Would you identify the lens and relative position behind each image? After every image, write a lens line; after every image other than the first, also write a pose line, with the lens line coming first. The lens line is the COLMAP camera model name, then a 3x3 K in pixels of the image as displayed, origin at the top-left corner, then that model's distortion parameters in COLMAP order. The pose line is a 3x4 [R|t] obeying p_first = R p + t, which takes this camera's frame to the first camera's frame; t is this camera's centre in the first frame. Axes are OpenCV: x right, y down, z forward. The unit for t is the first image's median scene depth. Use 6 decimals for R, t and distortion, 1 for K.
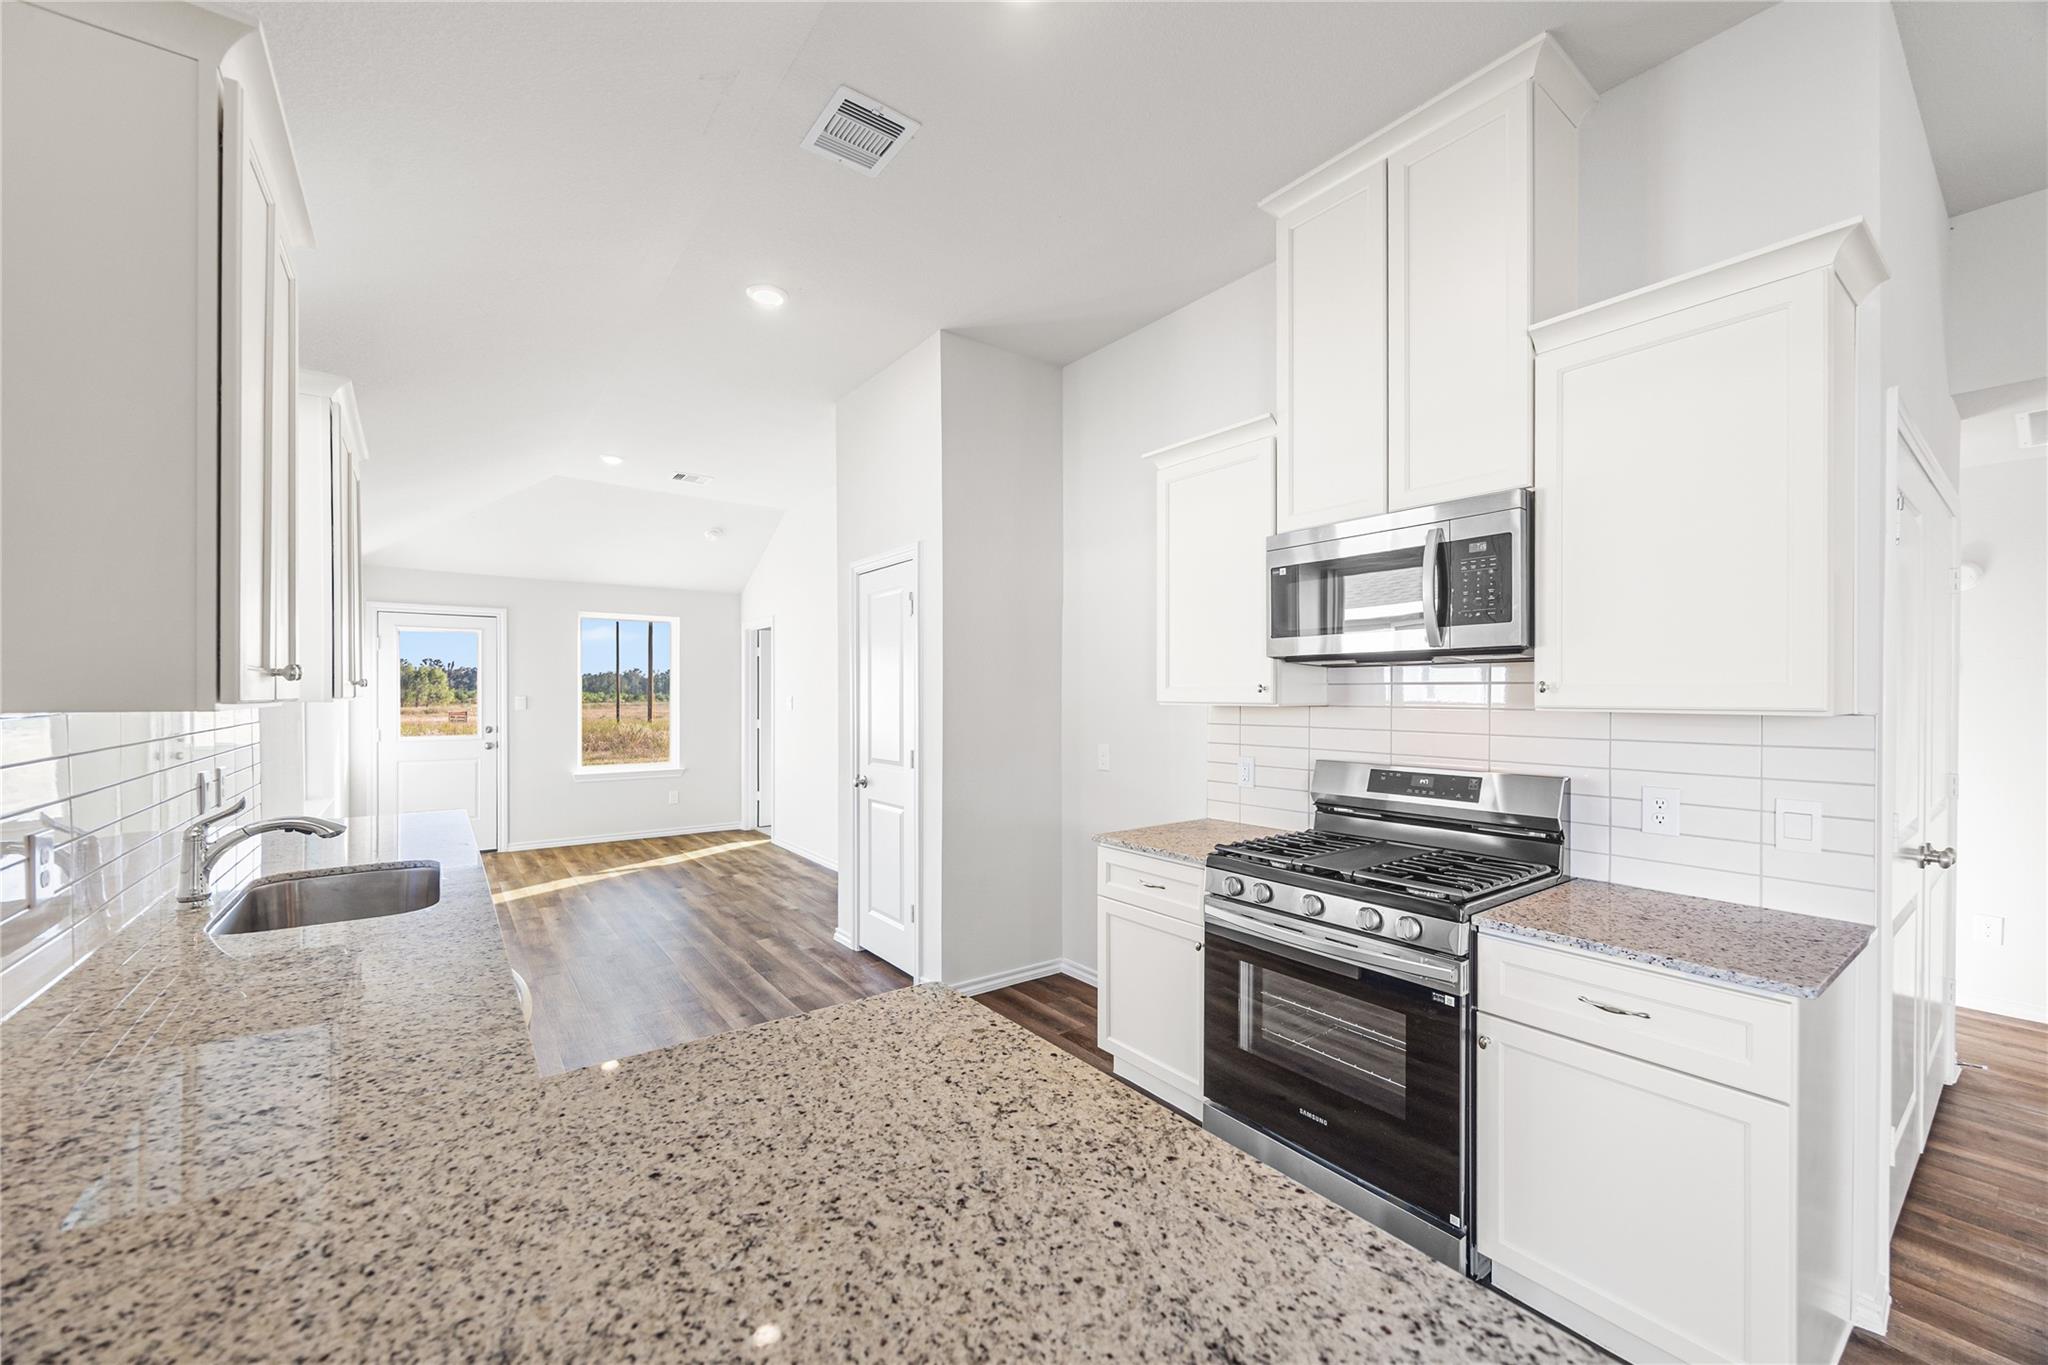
lens RADIAL K [[781.4, 0, 1023.6], [0, 781.4, 691.4], [0, 0, 1]] dist [0.000949, 0.000053]
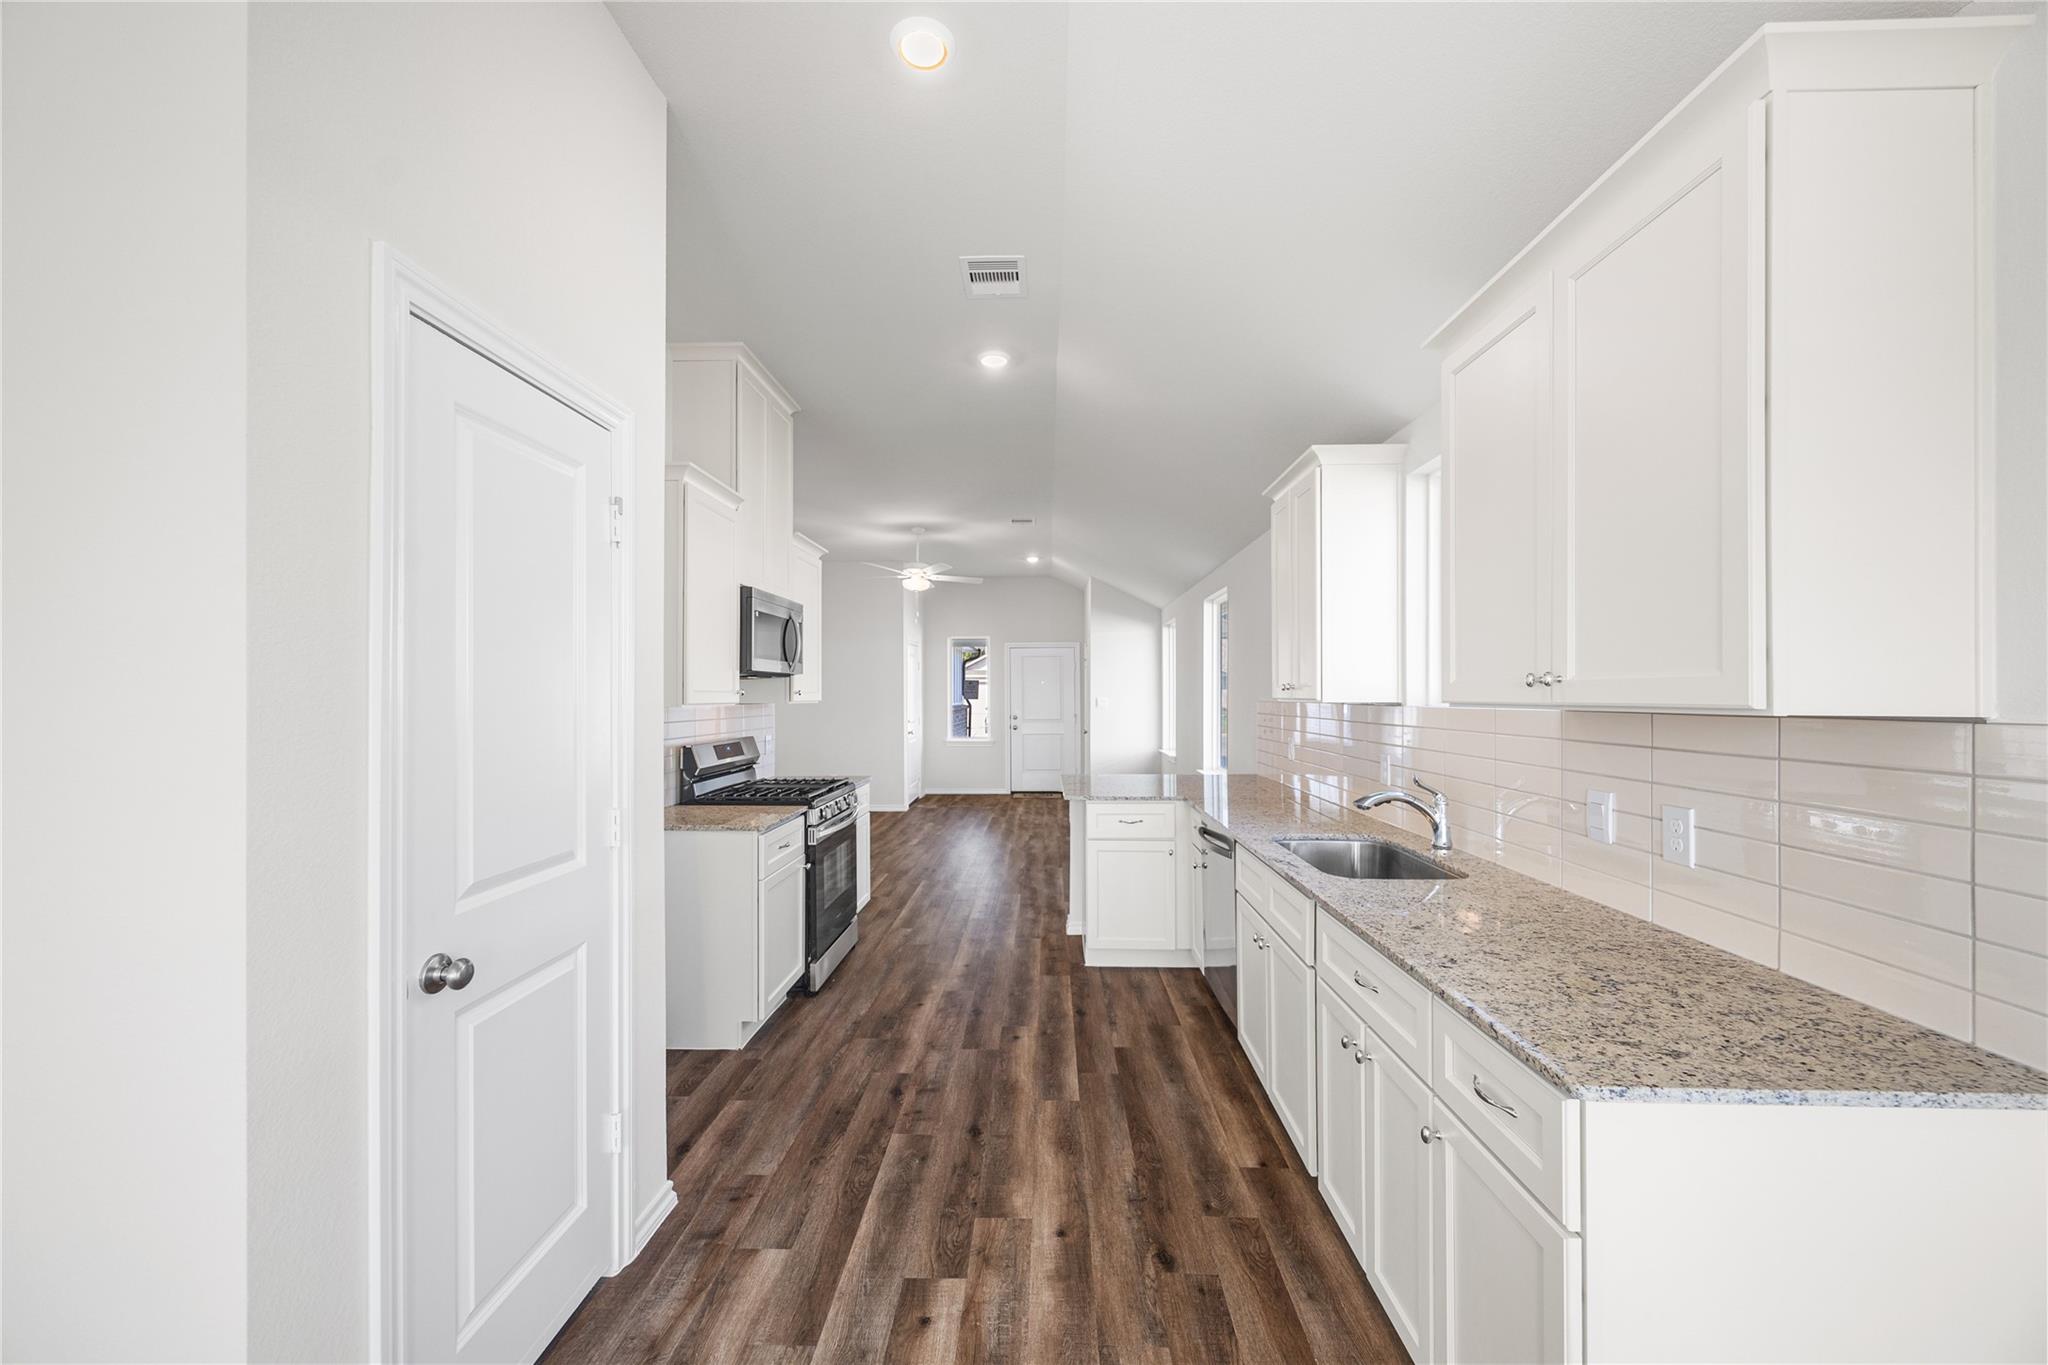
lens RADIAL K [[784.0, 0, 1024.0], [0, 784.0, 682.5], [0, 0, 1]] dist [0.000750, 0.000173]
pose [[-0.777581, 0.008387, 0.628727, -0.998686], [-0.000734, 0.999898, -0.014246, -0.001907], [-0.628783, -0.011539, -0.777495, 1.845287]]
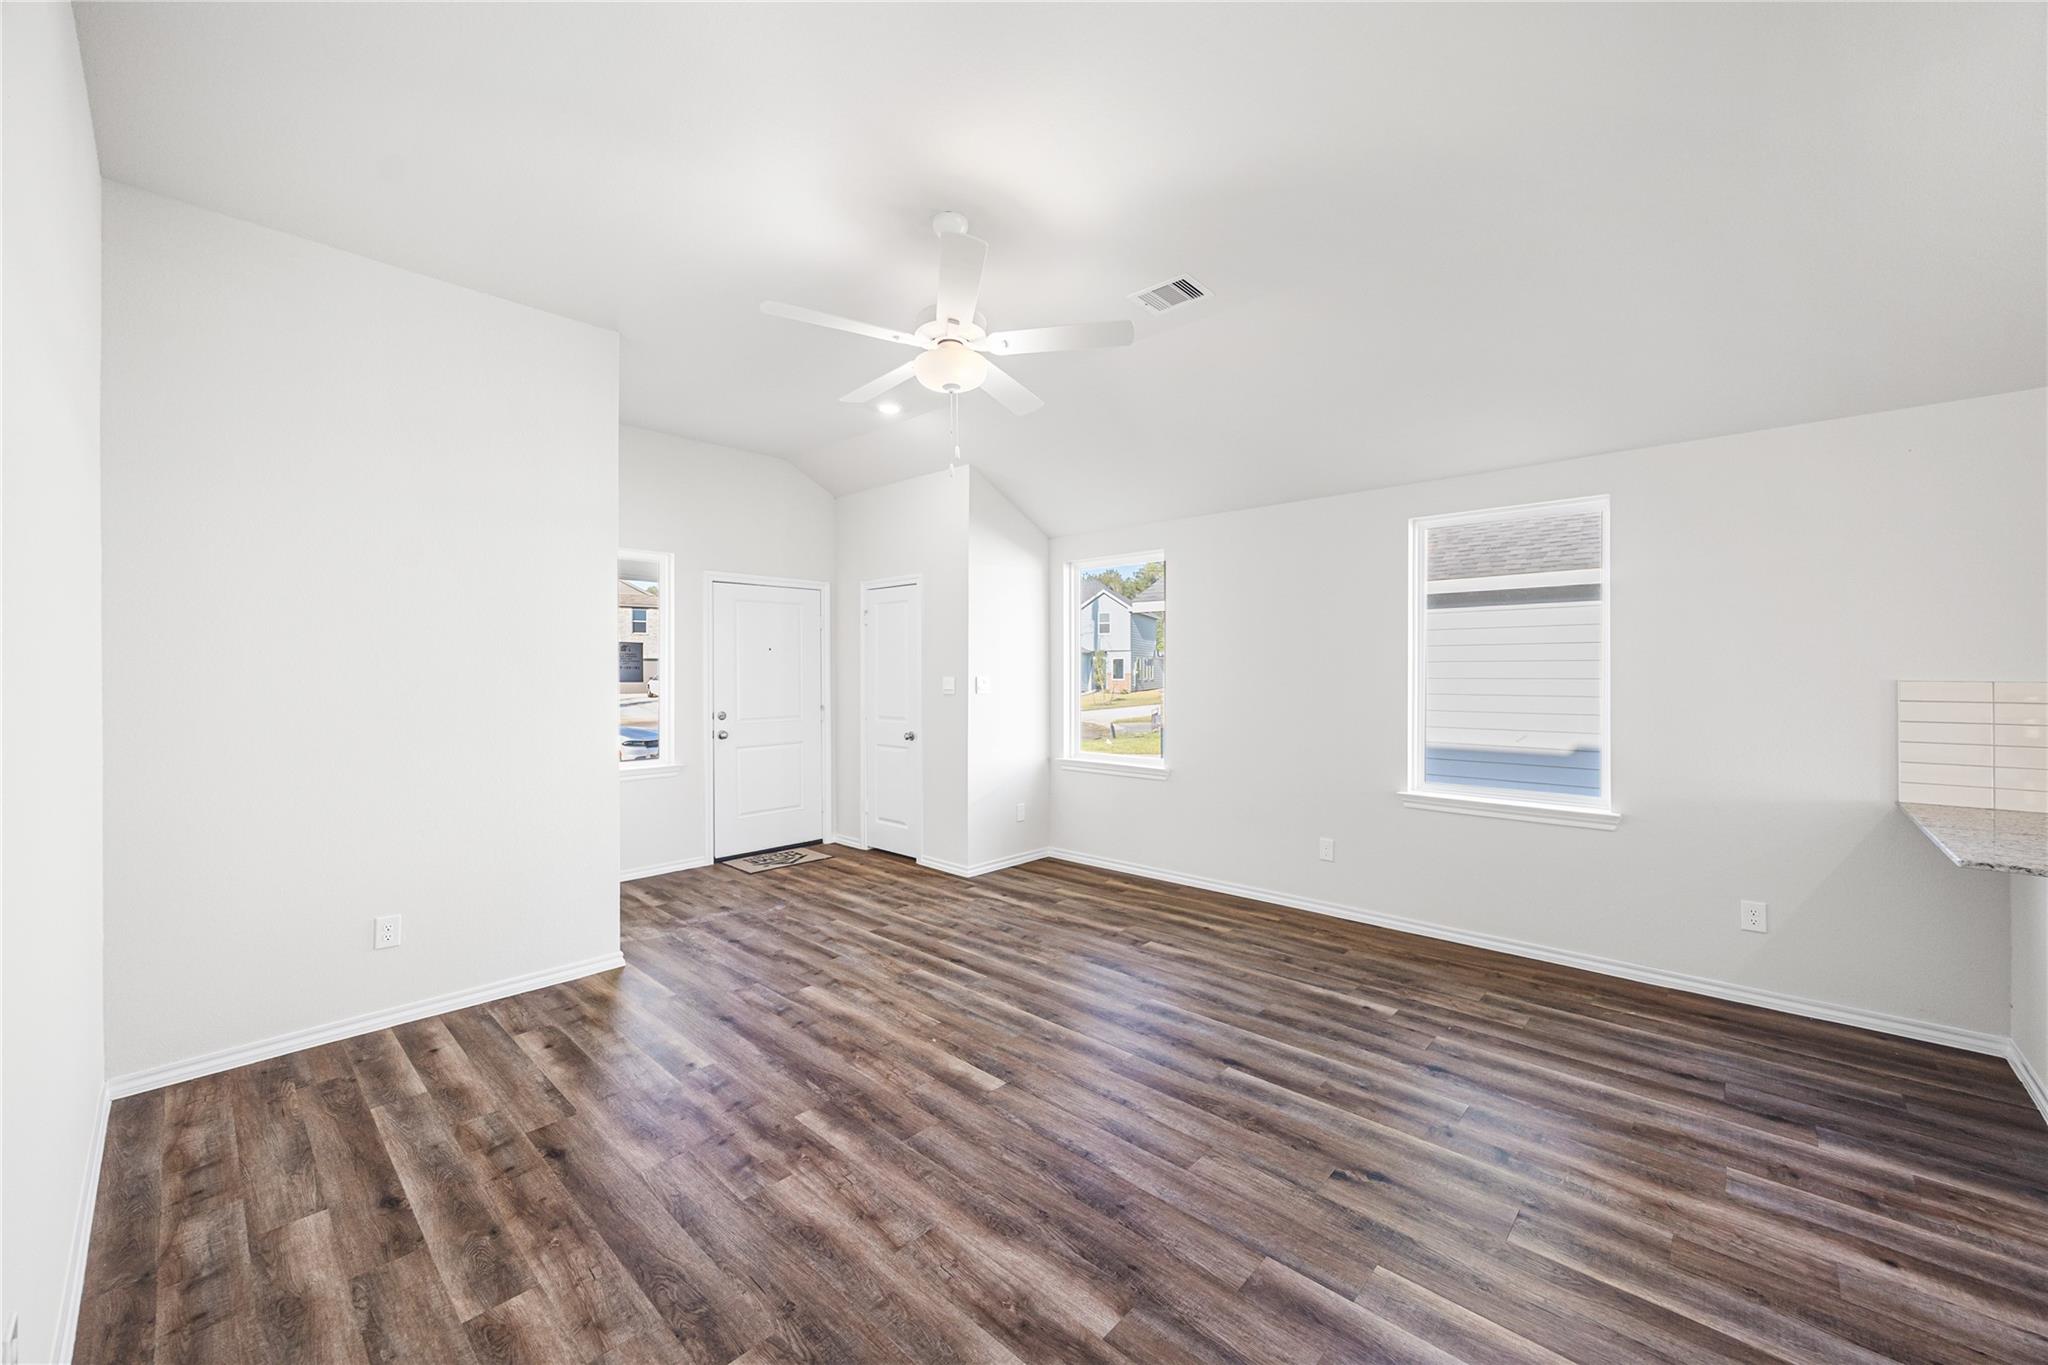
lens RADIAL K [[784.0, 0, 1024.0], [0, 784.0, 682.5], [0, 0, 1]] dist [0.000750, 0.000173]
pose [[-0.984719, 0.001403, -0.174144, 1.324838], [-0.000177, 0.999959, 0.009058, 0.014890], [0.174150, 0.008951, -0.984679, 0.853778]]
